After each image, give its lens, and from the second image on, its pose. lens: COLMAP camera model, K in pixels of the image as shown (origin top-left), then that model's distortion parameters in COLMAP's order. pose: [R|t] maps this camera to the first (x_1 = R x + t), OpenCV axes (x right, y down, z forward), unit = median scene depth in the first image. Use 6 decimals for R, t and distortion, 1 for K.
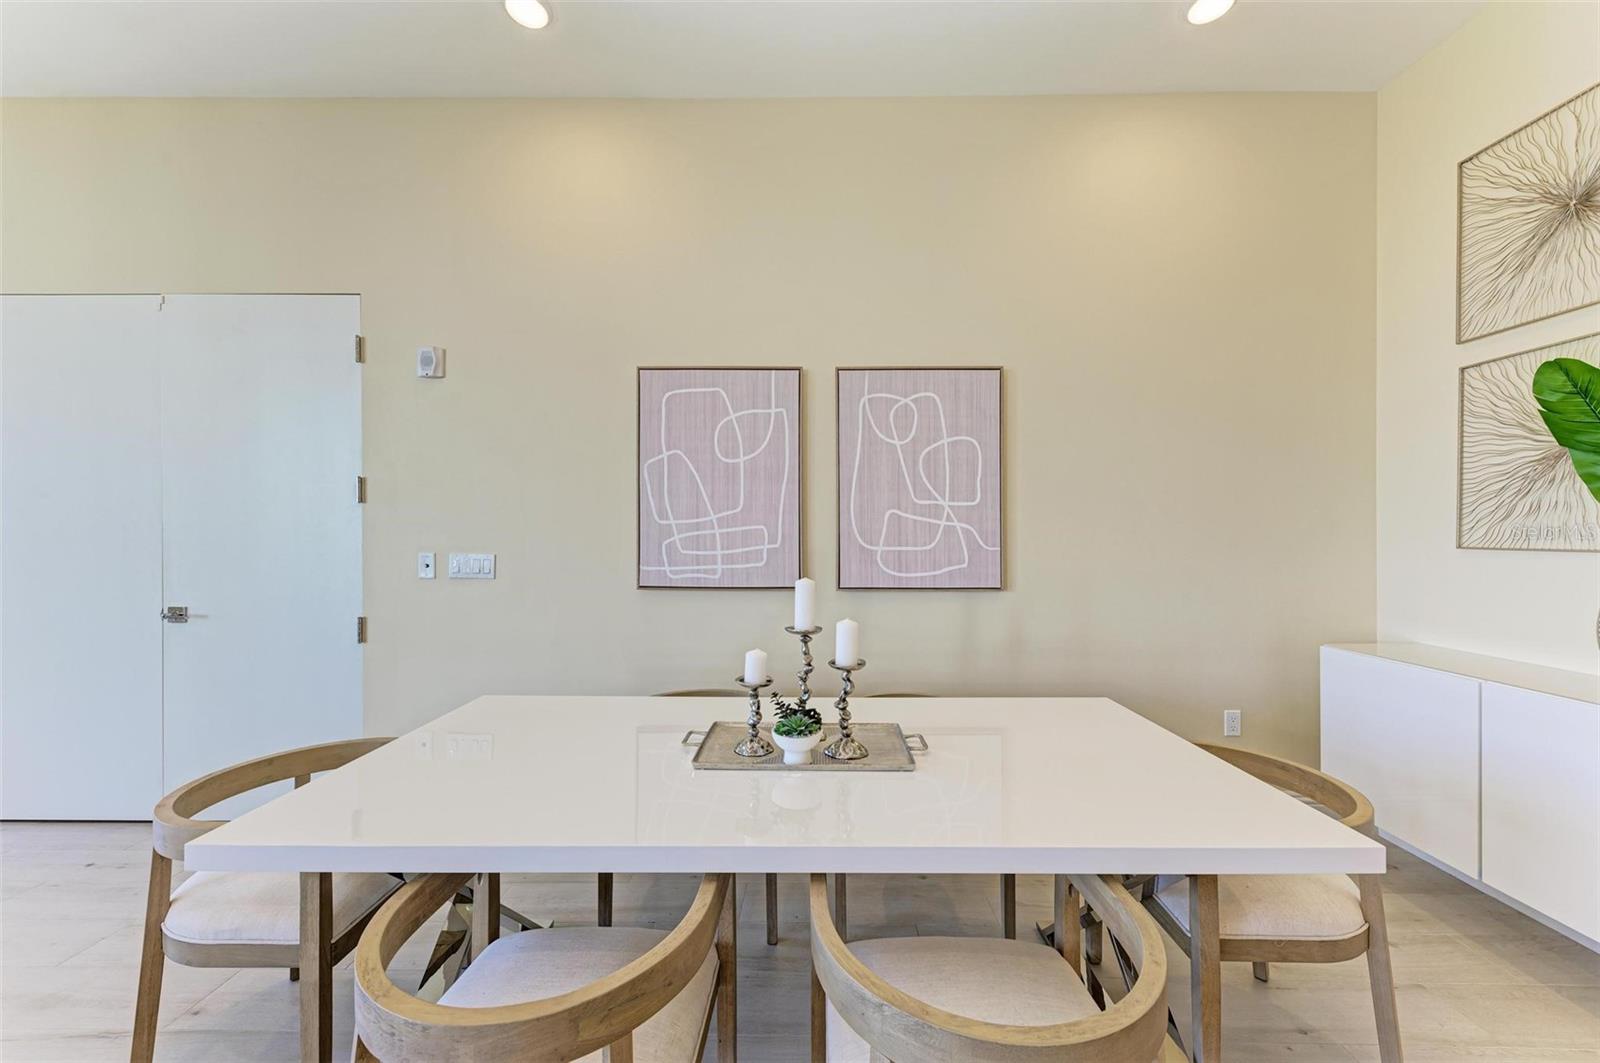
lens RADIAL K [[554.6, 0, 810.7], [0, 554.6, 543.5], [0, 0, 1]] dist [0.013816, -0.004982]
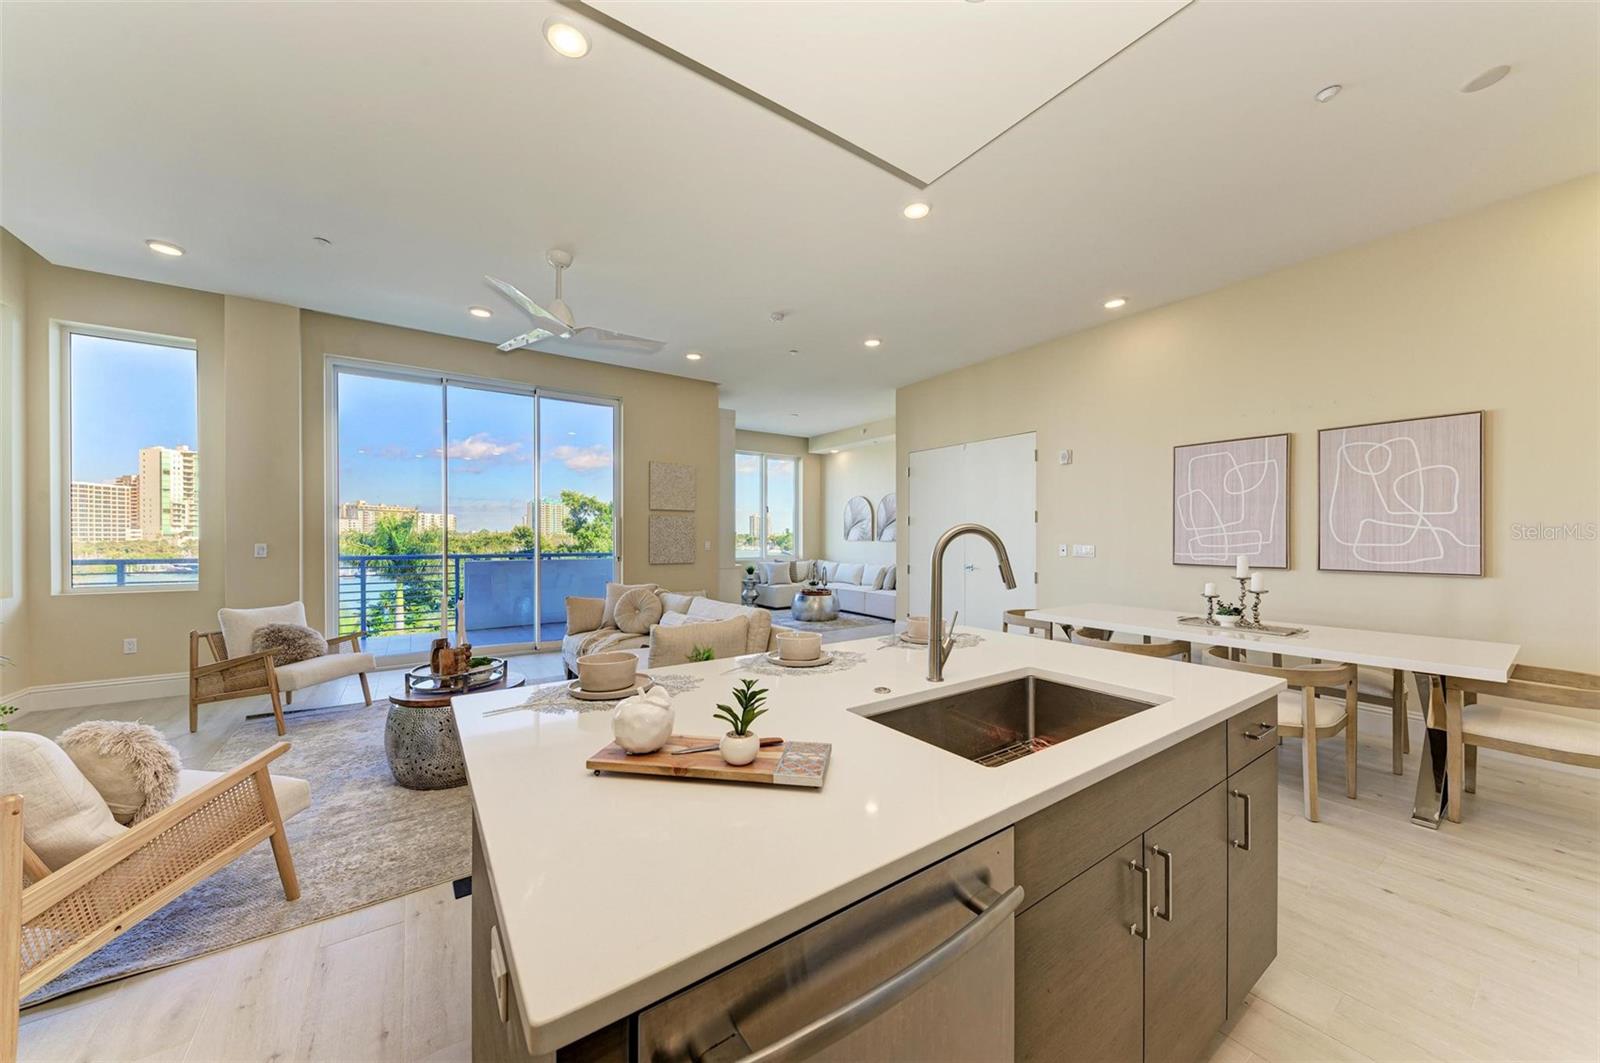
lens RADIAL K [[554.6, 0, 800.0], [0, 554.6, 536.9], [0, 0, 1]] dist [0.013816, -0.004982]
pose [[0.573480, 0.000342, -0.819219, 0.504433], [-0.005943, 0.999975, -0.003743, 0.001834], [0.819198, 0.007016, 0.573468, -1.107639]]
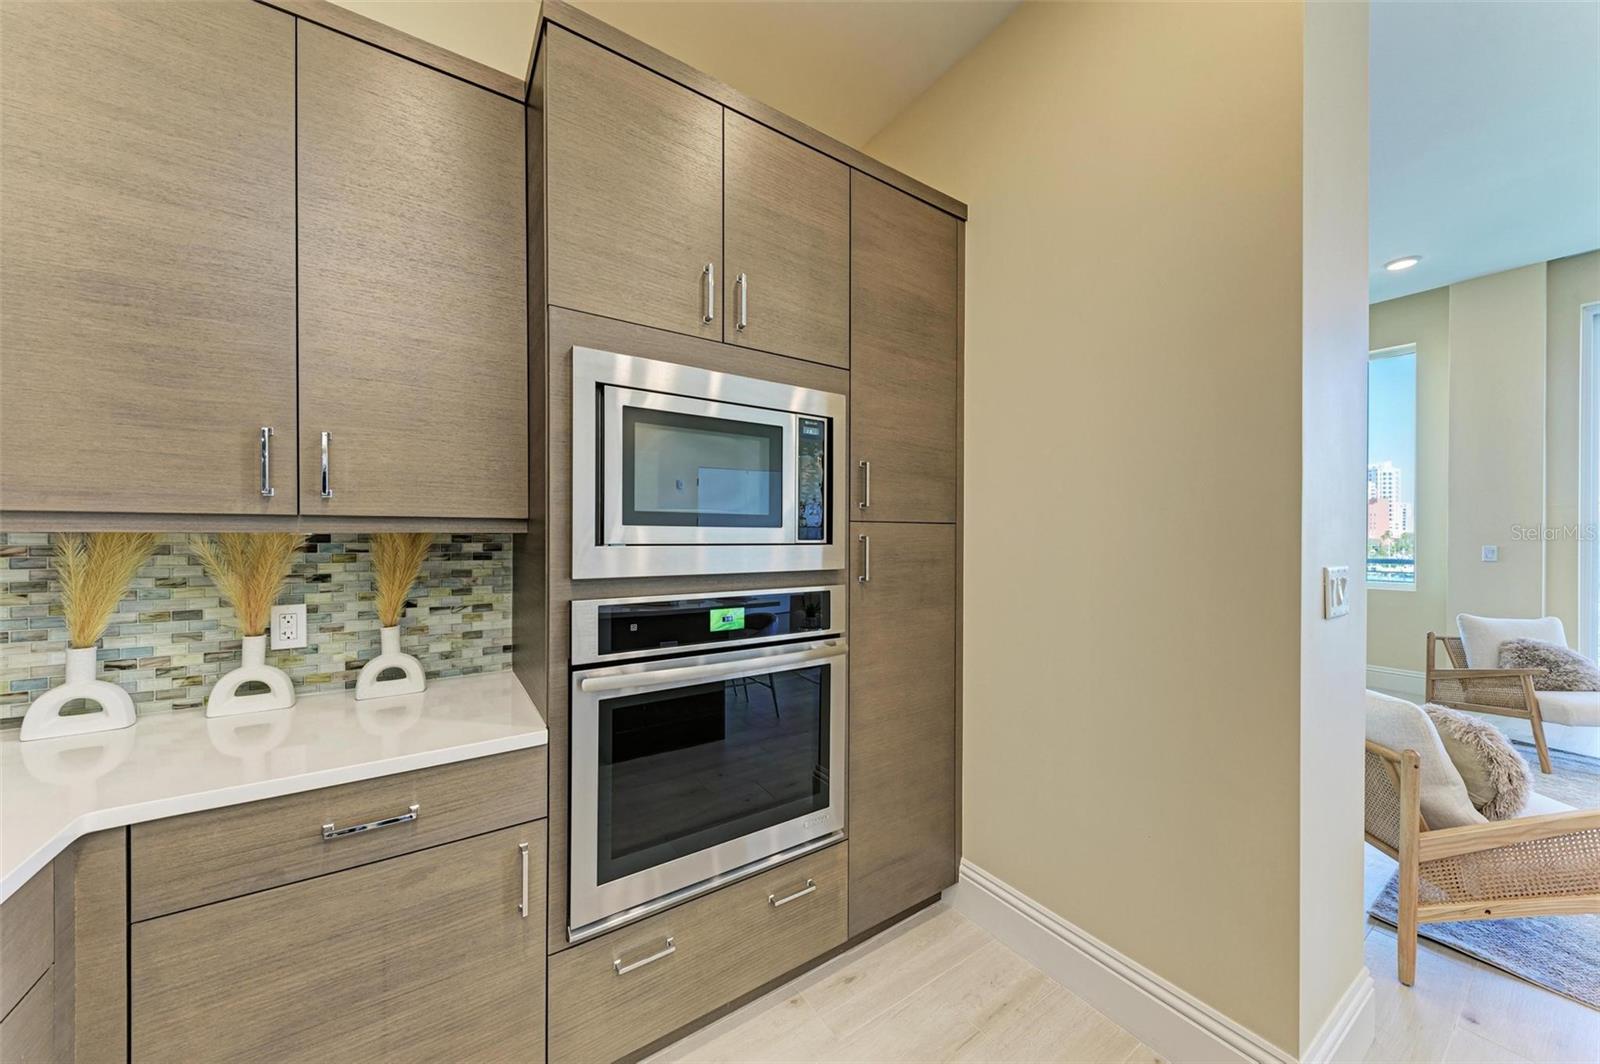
lens RADIAL K [[554.6, 0, 803.8], [0, 554.6, 535.5], [0, 0, 1]] dist [0.013816, -0.004982]
pose [[-0.829369, -0.003444, -0.558690, 0.575999], [-0.008118, 0.999950, 0.005887, 0.004668], [0.558642, 0.009418, -0.829355, -1.271729]]
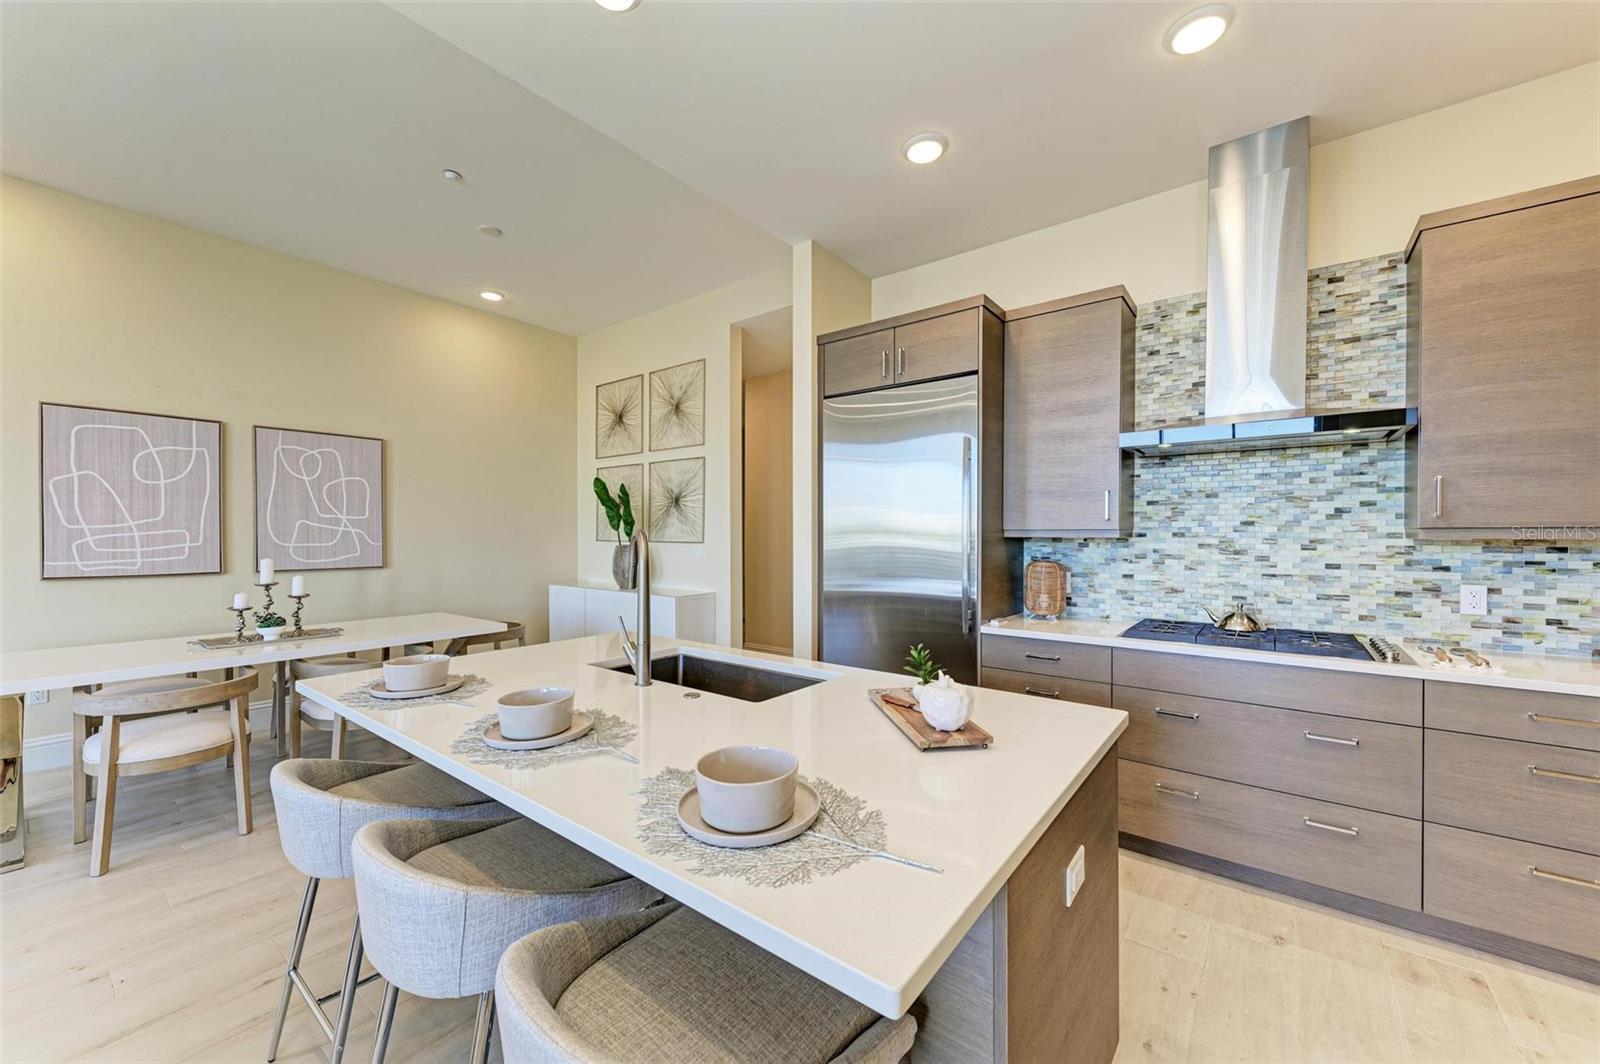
lens RADIAL K [[603.0, 0, 799.3], [0, 603.0, 539.3], [0, 0, 1]] dist [0.021021, -0.007272]
pose [[0.613298, -0.006356, 0.789826, -0.353989], [0.006620, 0.999974, 0.002907, -0.002546], [-0.789823, 0.003445, 0.613325, -1.175434]]
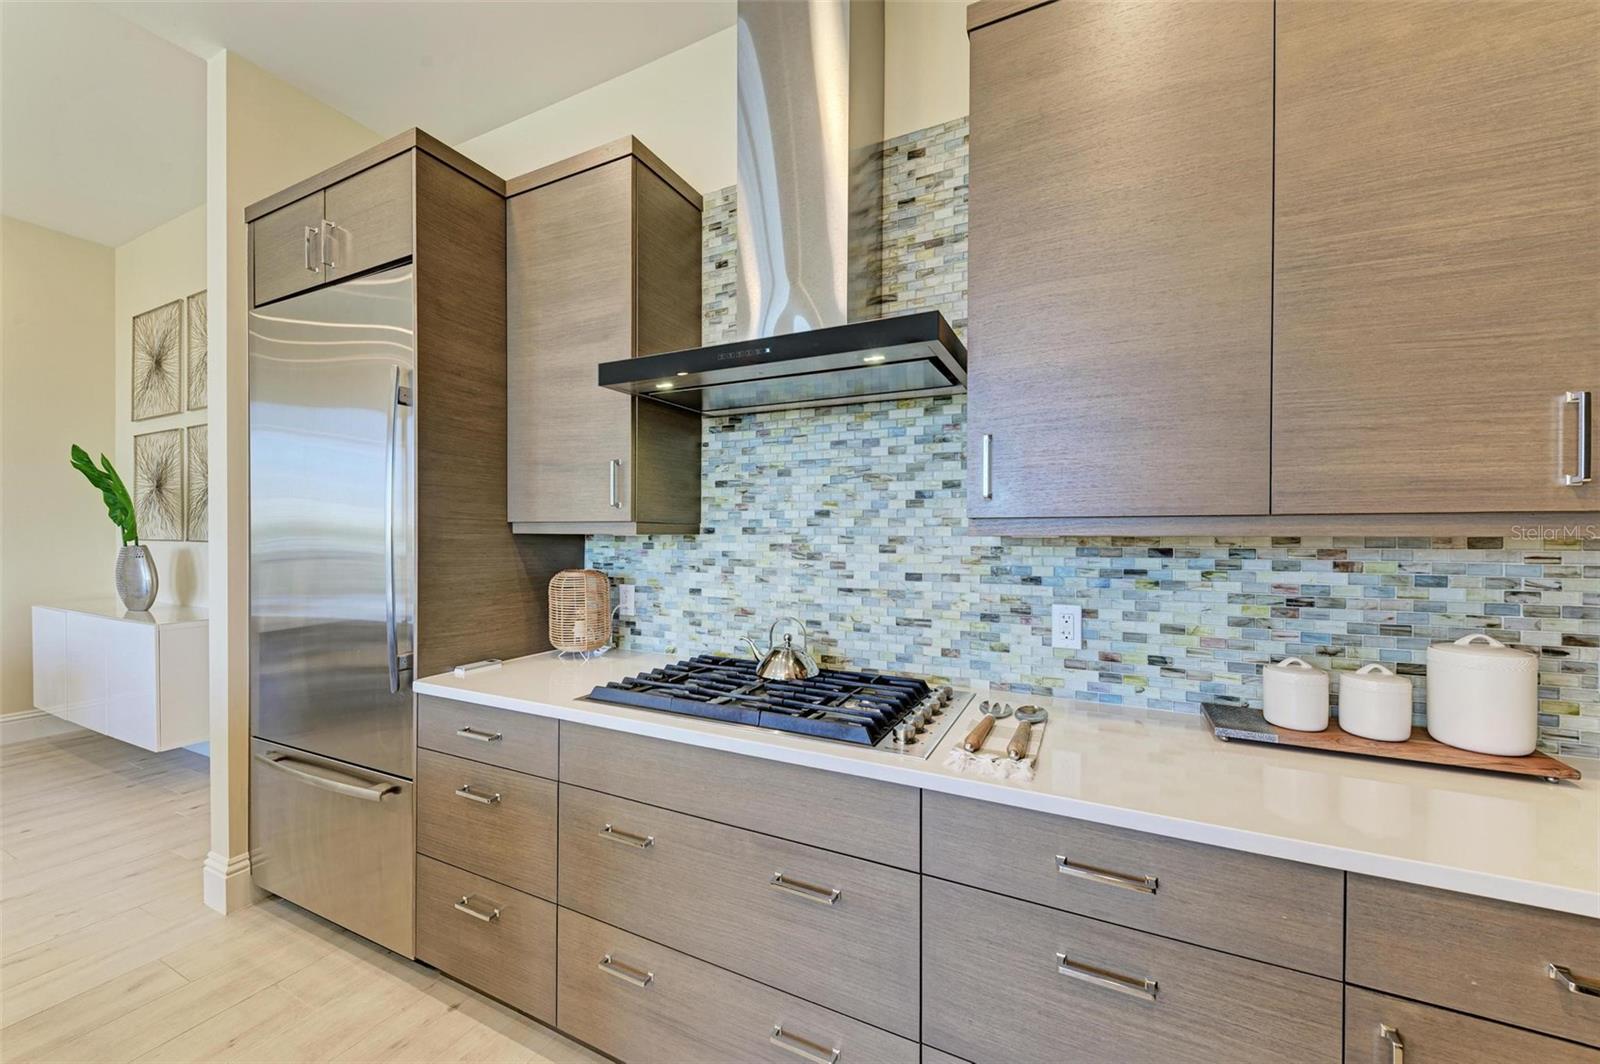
lens RADIAL K [[603.0, 0, 791.5], [0, 603.0, 537.5], [0, 0, 1]] dist [0.021021, -0.007272]
pose [[0.442627, -0.003624, 0.896698, 0.323628], [0.005037, 0.999986, 0.001555, 0.005181], [-0.896692, 0.003829, 0.442639, -1.434920]]
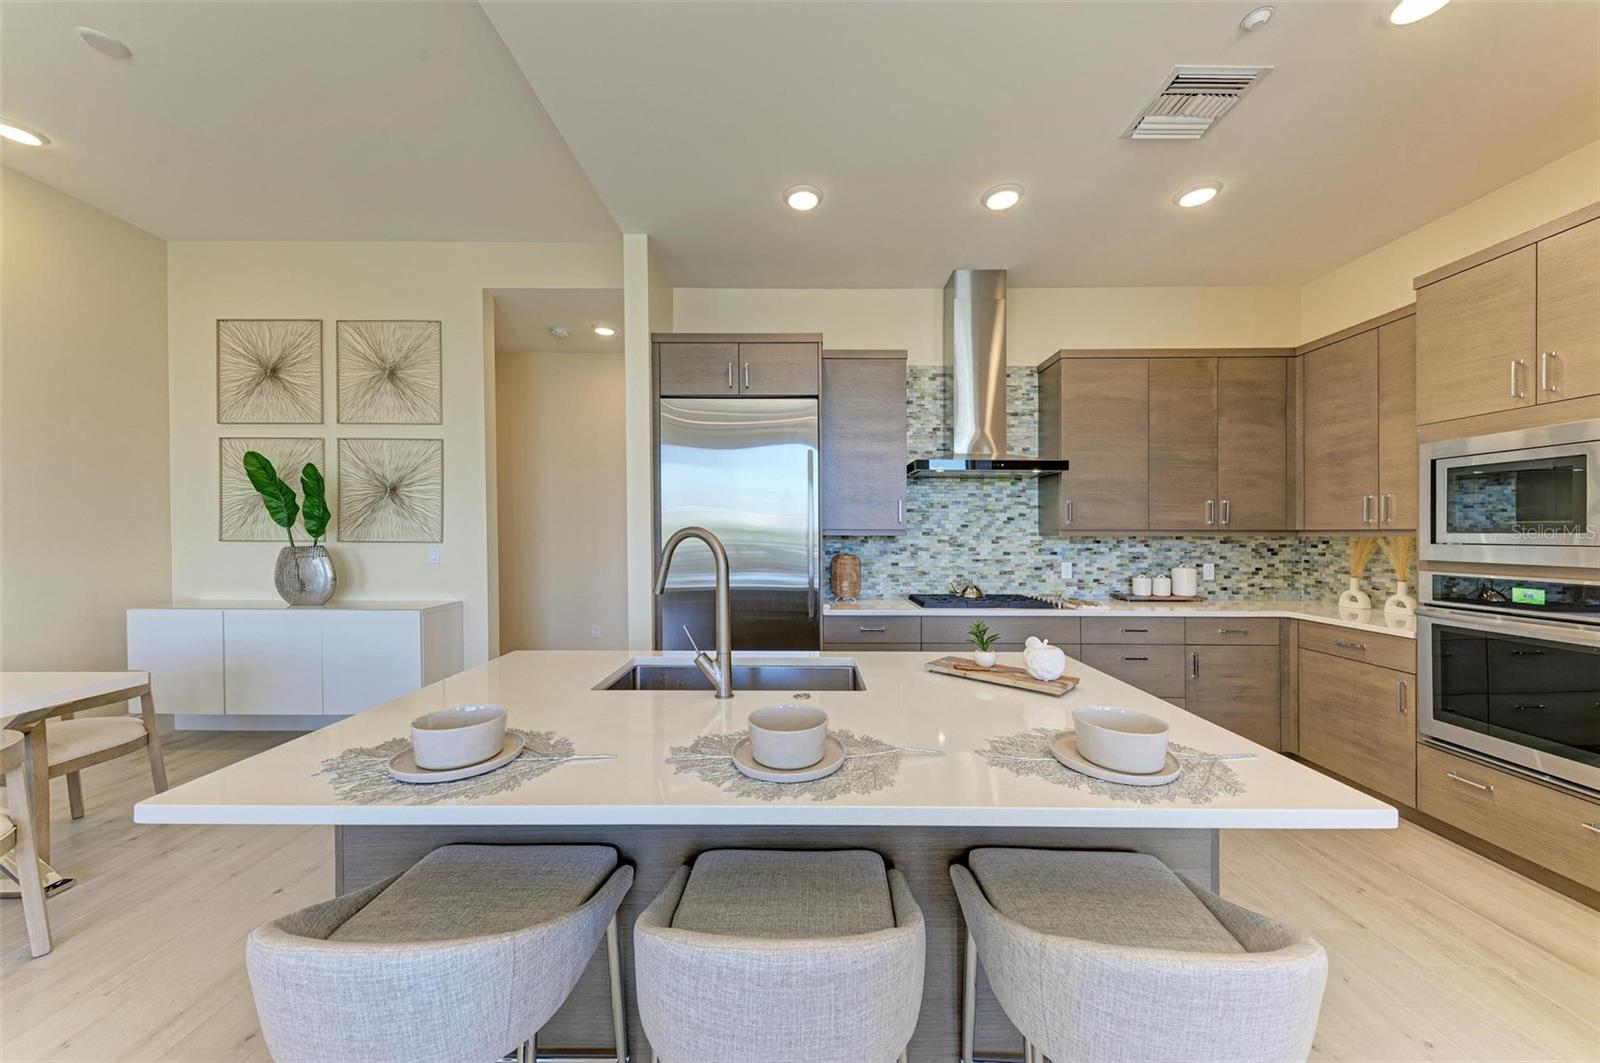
lens RADIAL K [[554.6, 0, 804.3], [0, 554.6, 534.8], [0, 0, 1]] dist [0.013816, -0.004982]
pose [[0.002958, -0.003986, 0.999988, -0.497536], [0.006057, 0.999974, 0.003968, -0.007585], [-0.999977, 0.006045, 0.002982, -0.712008]]
